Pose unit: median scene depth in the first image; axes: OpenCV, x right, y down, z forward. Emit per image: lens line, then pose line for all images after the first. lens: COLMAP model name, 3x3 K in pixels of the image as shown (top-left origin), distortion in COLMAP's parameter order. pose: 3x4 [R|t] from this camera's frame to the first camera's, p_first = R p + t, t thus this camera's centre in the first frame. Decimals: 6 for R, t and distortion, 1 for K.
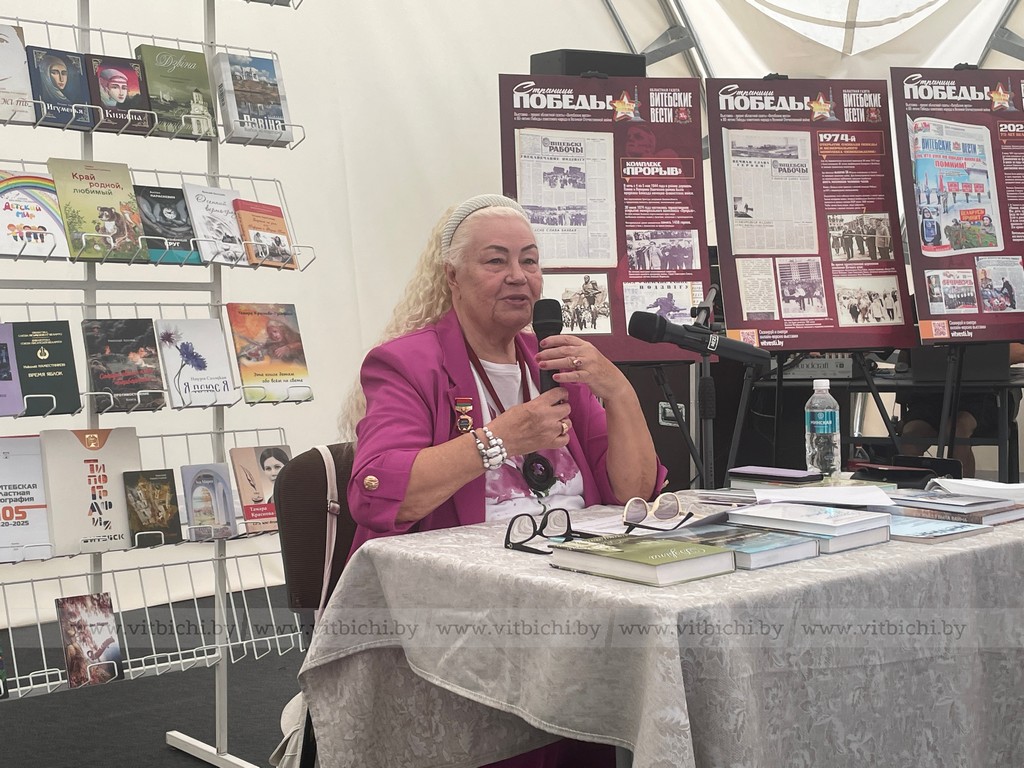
lens RADIAL K [[1383.2, 0, 512.0], [0, 1383.2, 384.0], [0, 0, 1]] dist [0.163577, -0.404148]
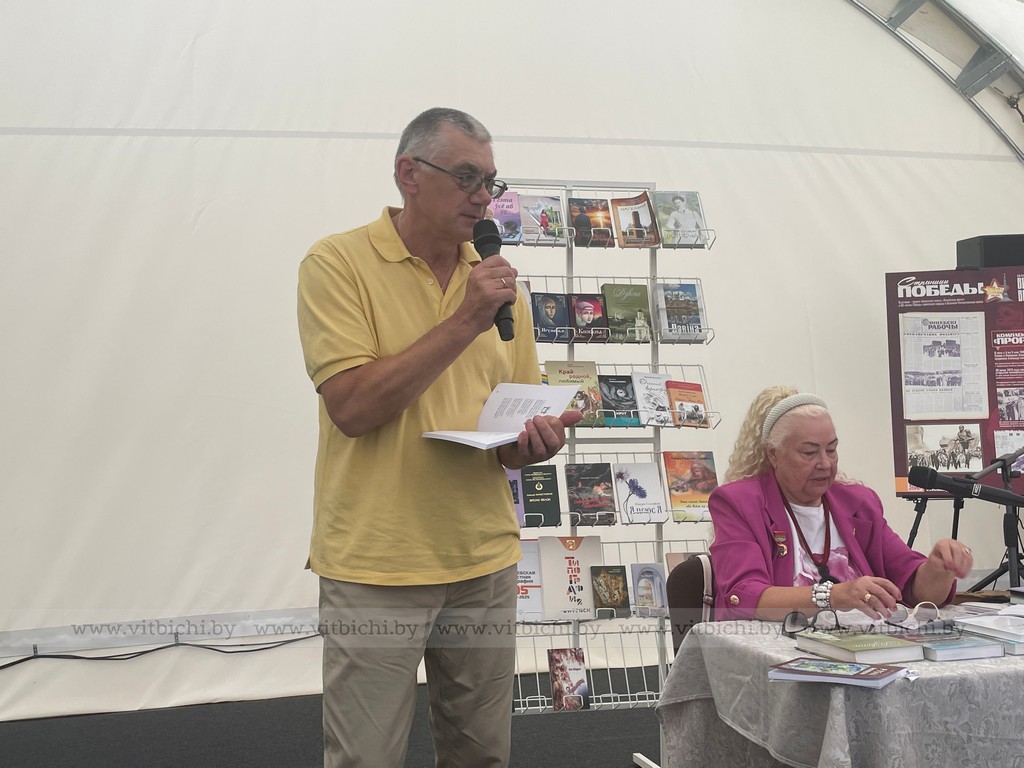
lens RADIAL K [[1134.0, 0, 512.0], [0, 1134.0, 384.0], [0, 0, 1]] dist [0.161975, -0.443386]
pose [[0.899100, -0.026212, -0.436957, 0.180411], [-0.014998, 0.995775, -0.090593, -0.019147], [0.437486, 0.088006, 0.894909, -0.141364]]
